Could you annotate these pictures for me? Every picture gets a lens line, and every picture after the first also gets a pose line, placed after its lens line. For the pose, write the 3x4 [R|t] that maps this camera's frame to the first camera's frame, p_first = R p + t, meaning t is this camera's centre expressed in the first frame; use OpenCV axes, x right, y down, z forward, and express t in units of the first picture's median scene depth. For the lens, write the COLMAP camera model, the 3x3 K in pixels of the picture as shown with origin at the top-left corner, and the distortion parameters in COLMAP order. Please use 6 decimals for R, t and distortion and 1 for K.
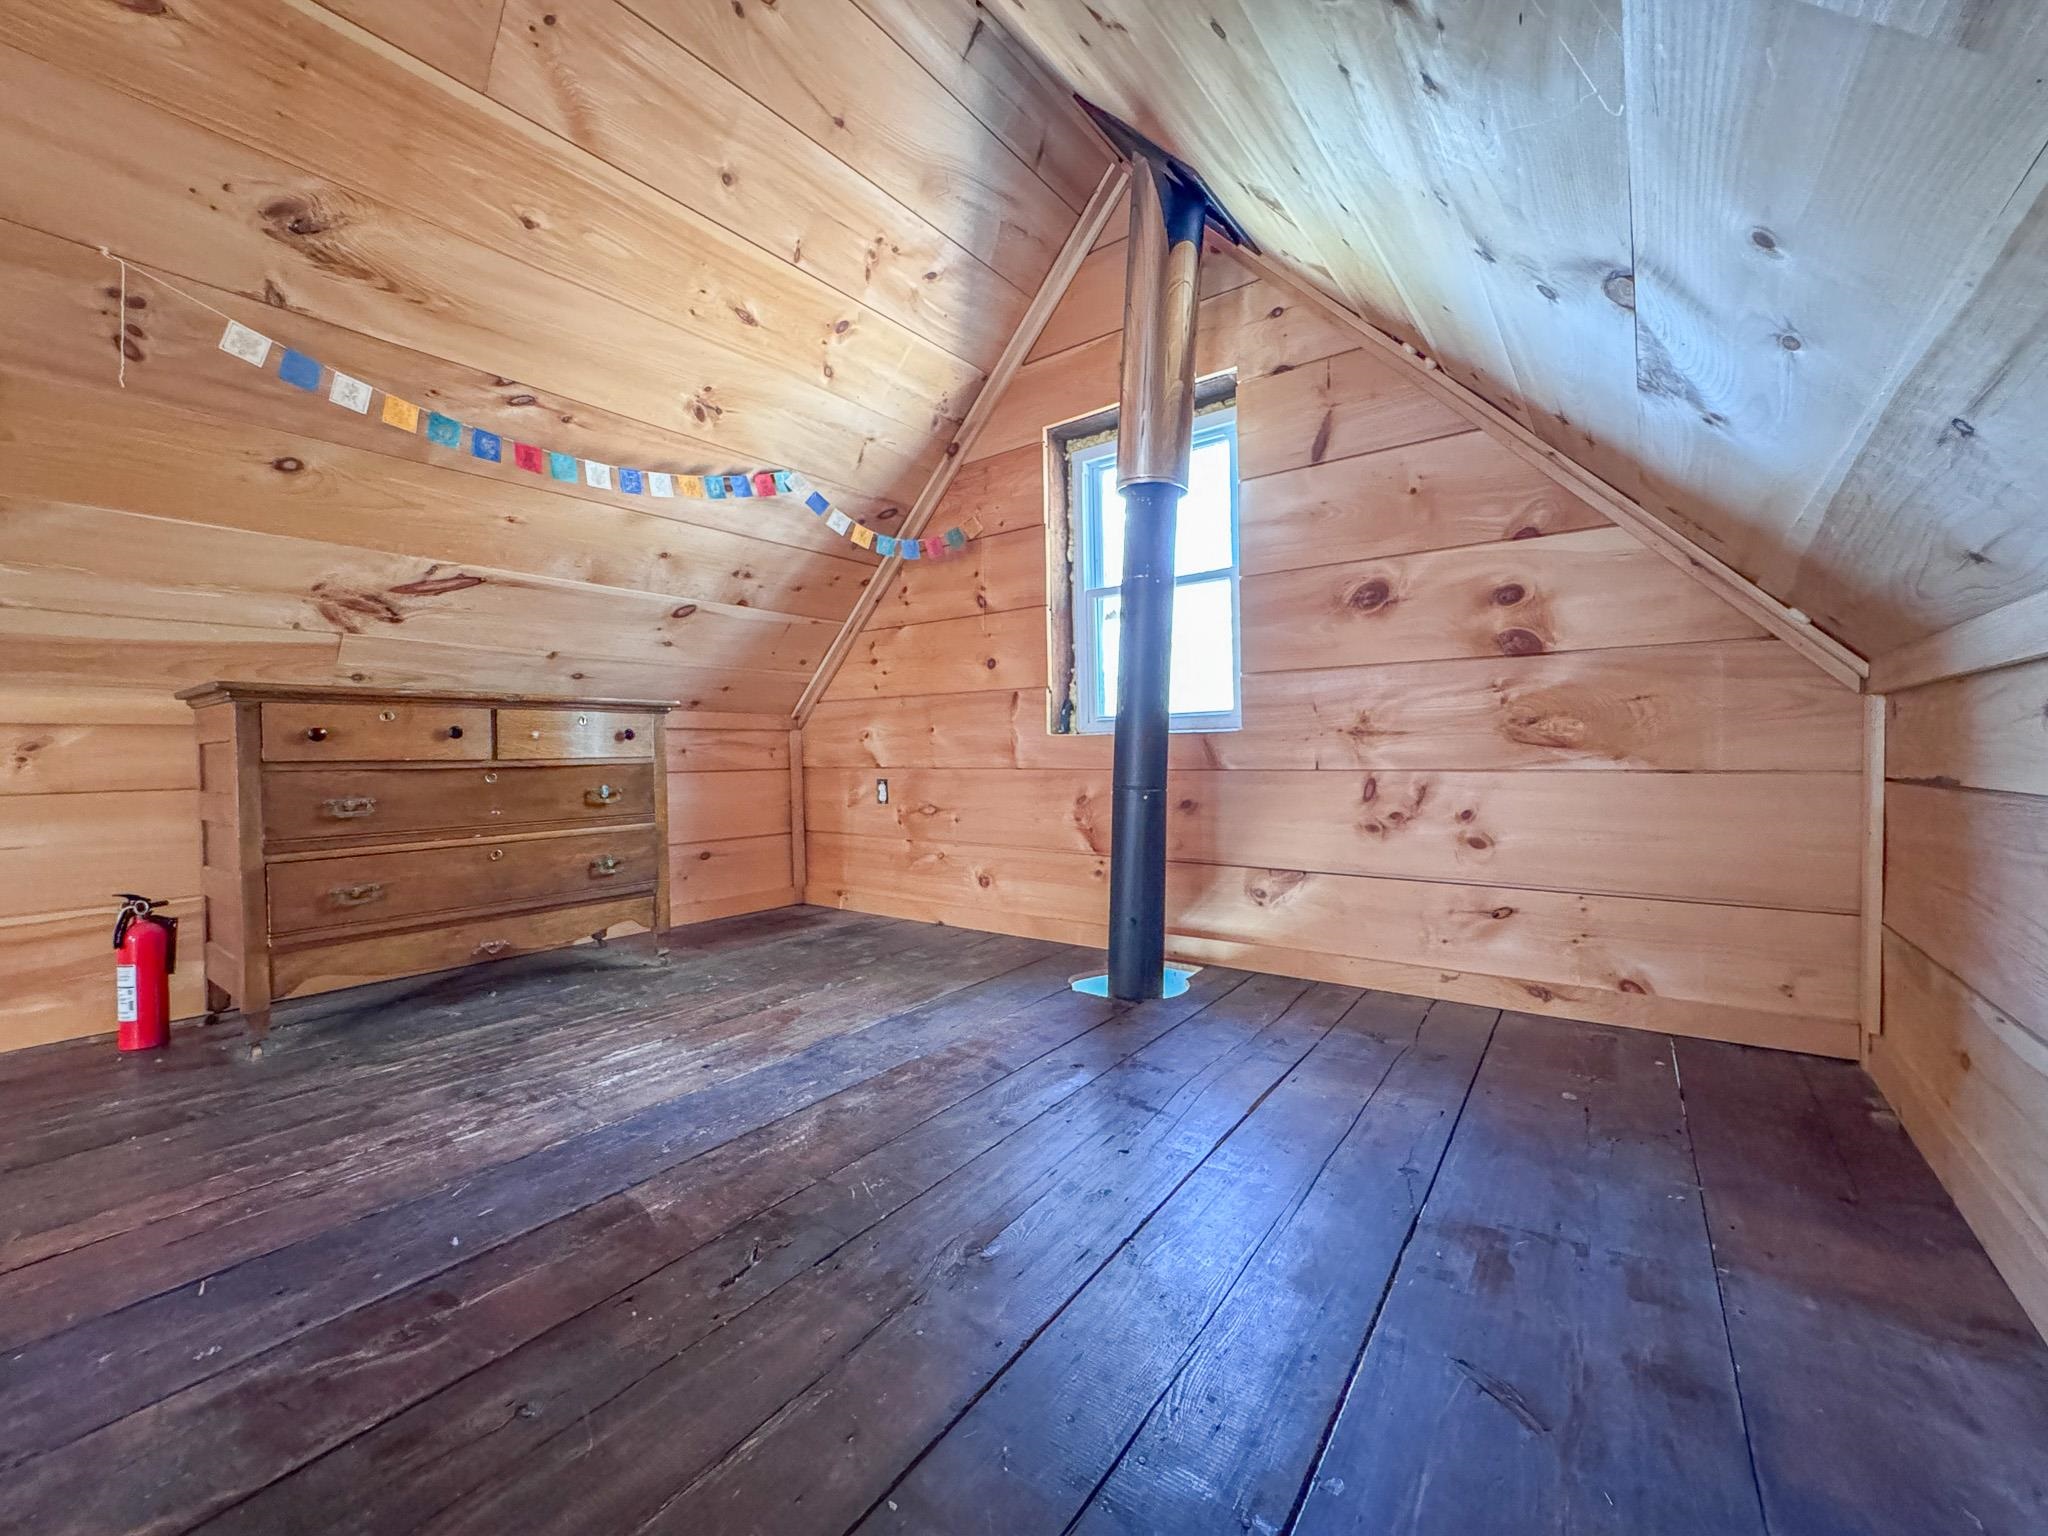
lens RADIAL K [[824.7, 0, 1024.0], [0, 824.7, 768.0], [0, 0, 1]] dist [-0.002337, -0.000325]
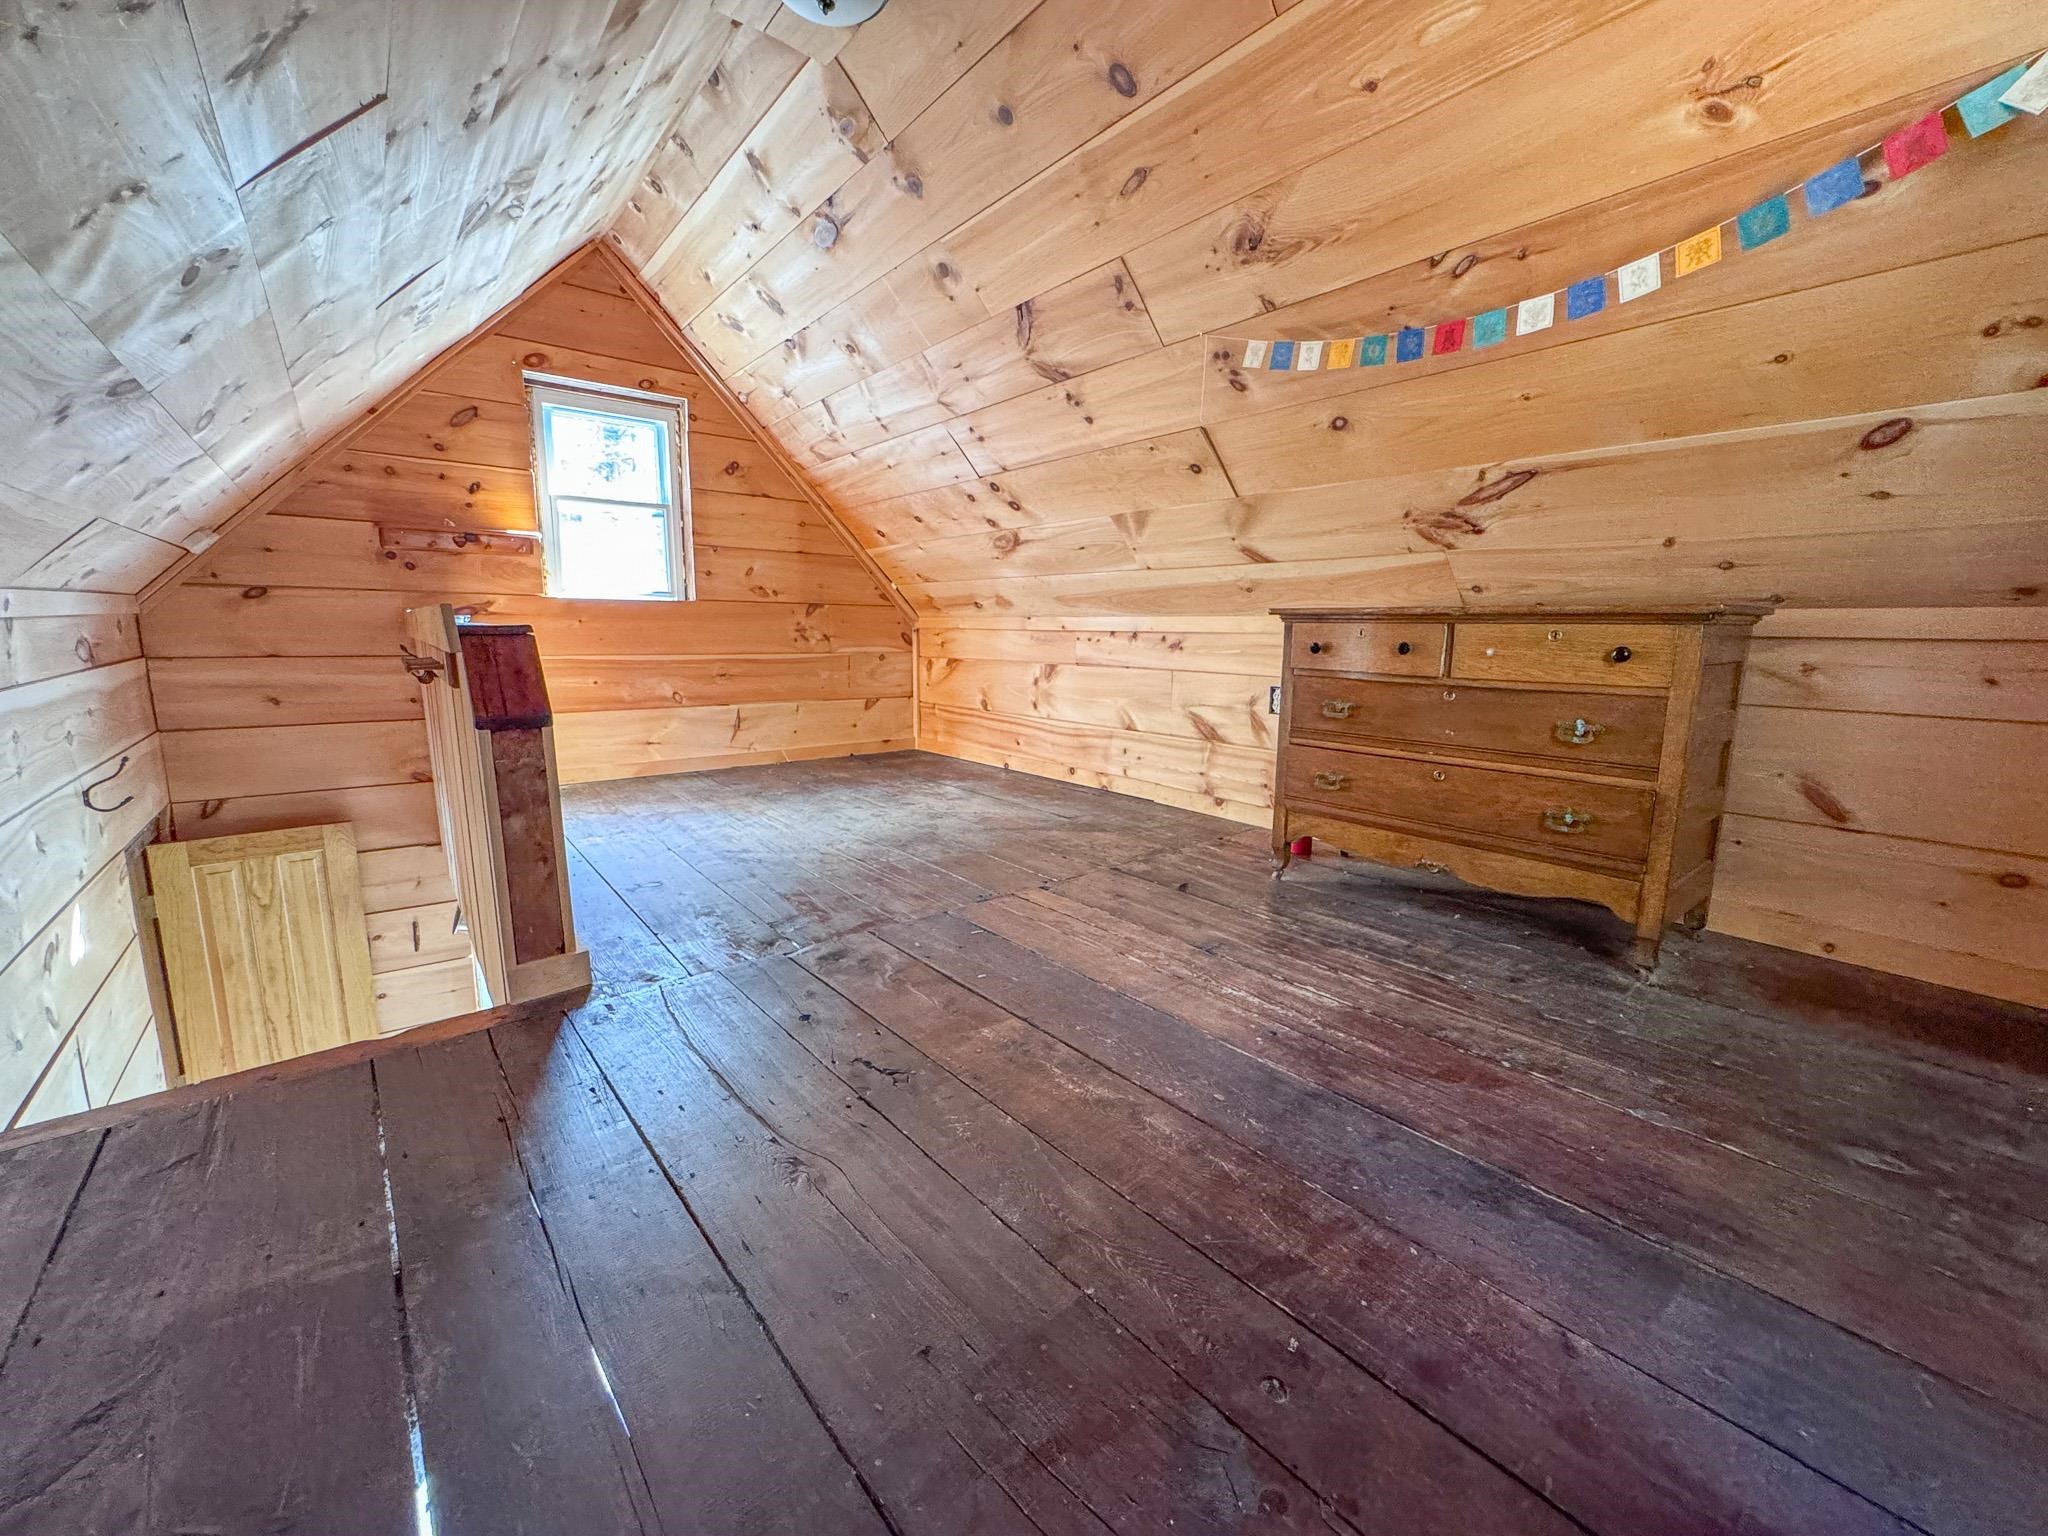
lens RADIAL K [[824.7, 0, 1024.0], [0, 824.7, 768.0], [0, 0, 1]] dist [-0.002337, -0.000325]
pose [[-0.250496, 0.176601, -0.951874, 0.424849], [-0.025506, 0.981676, 0.188842, -0.077893], [0.967782, 0.071583, -0.241402, 0.793104]]
